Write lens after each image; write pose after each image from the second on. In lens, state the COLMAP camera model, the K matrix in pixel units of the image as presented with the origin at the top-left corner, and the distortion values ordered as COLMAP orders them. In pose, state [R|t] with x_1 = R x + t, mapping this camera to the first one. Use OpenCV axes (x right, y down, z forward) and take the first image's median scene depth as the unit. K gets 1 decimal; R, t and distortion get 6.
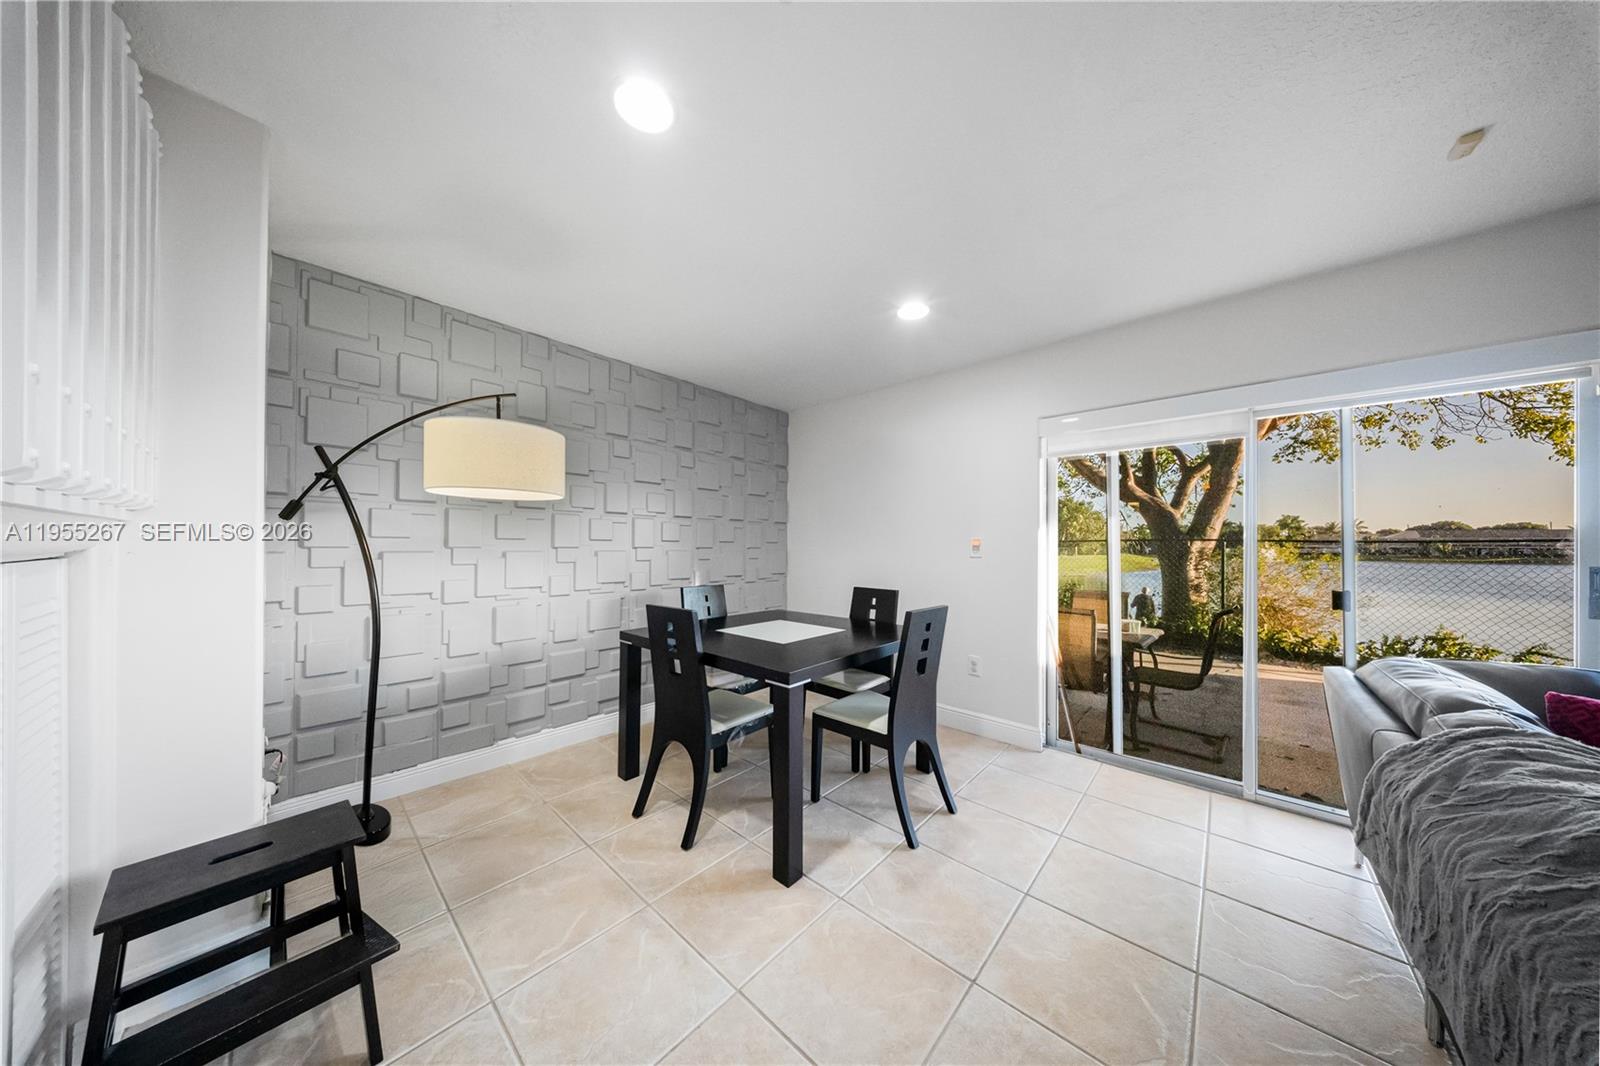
lens RADIAL K [[471.8, 0, 803.9], [0, 471.8, 543.2], [0, 0, 1]] dist [0.000613, 0.000016]
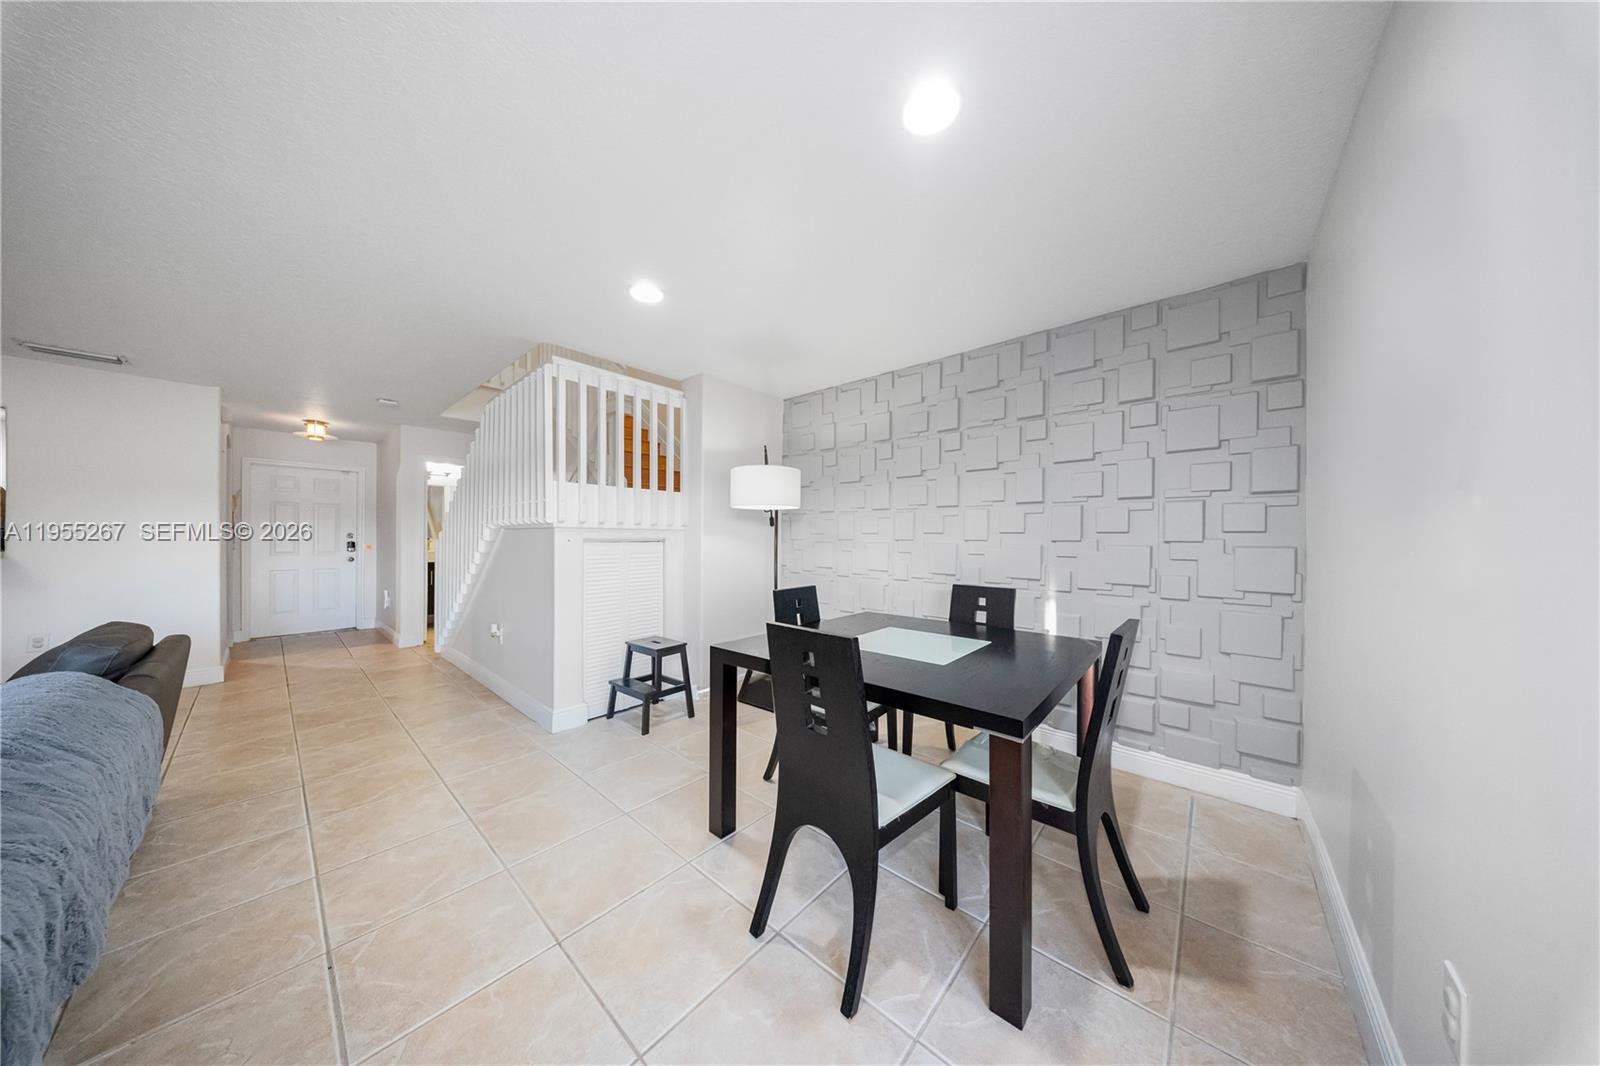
lens RADIAL K [[471.8, 0, 803.9], [0, 471.8, 543.2], [0, 0, 1]] dist [0.000613, 0.000016]
pose [[0.007666, 0.005116, -0.999958, 0.587757], [0.004541, 0.999976, 0.005151, 0.008899], [0.999960, -0.004580, 0.007643, 0.638818]]
